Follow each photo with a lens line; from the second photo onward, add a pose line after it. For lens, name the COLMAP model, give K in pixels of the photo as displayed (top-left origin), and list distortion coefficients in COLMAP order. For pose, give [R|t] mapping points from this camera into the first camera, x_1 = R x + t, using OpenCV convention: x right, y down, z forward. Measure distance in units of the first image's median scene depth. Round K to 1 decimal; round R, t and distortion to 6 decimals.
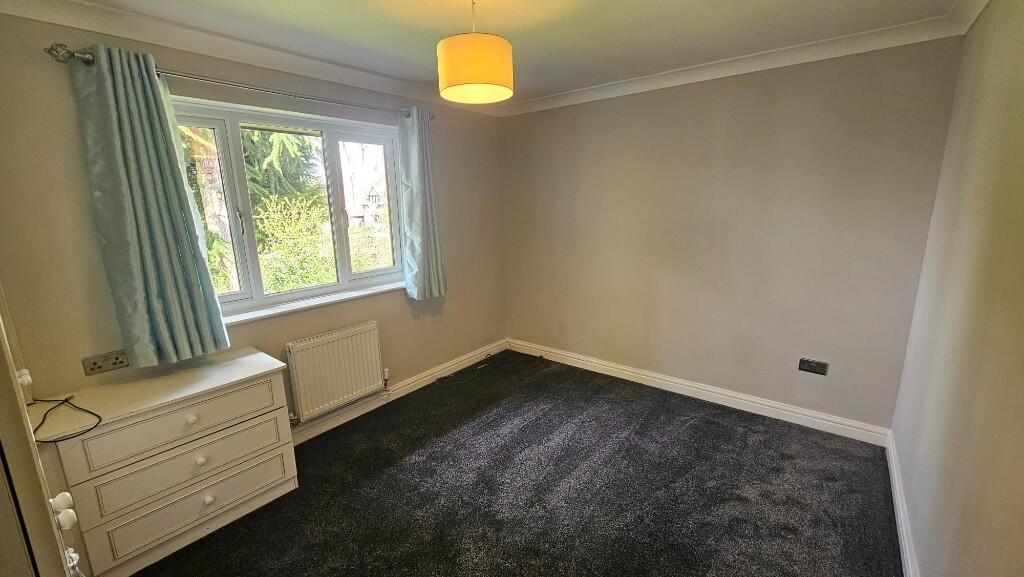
lens RADIAL K [[419.5, 0, 511.9], [0, 419.5, 289.3], [0, 0, 1]] dist [0.001416, 0.000105]
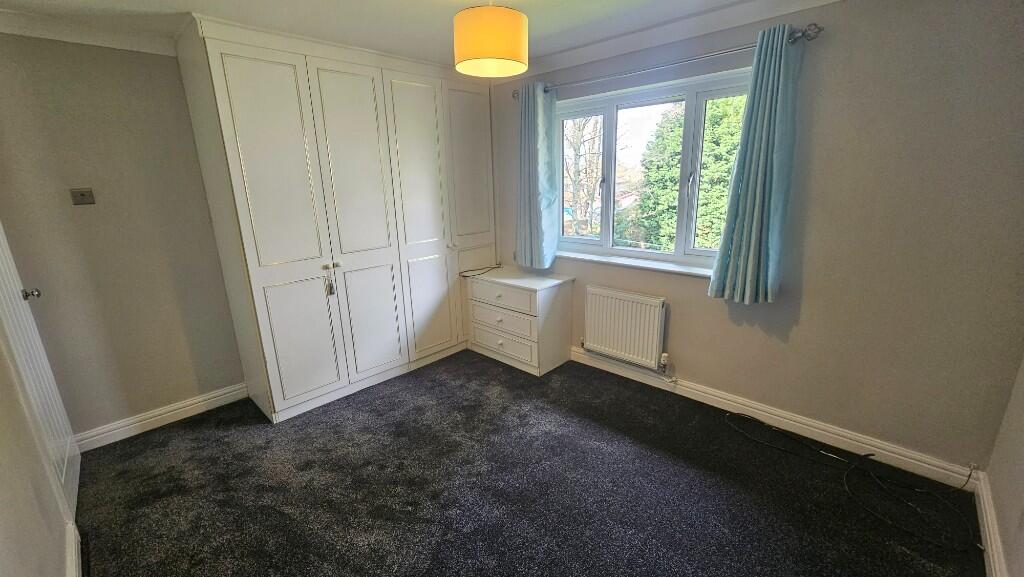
lens RADIAL K [[419.5, 0, 513.3], [0, 419.5, 287.1], [0, 0, 1]] dist [0.001416, 0.000105]
pose [[-0.100023, 0.280146, -0.954732, 0.632896], [-0.174170, 0.939799, 0.294011, -0.178191], [0.979622, 0.195694, -0.045209, 0.753847]]
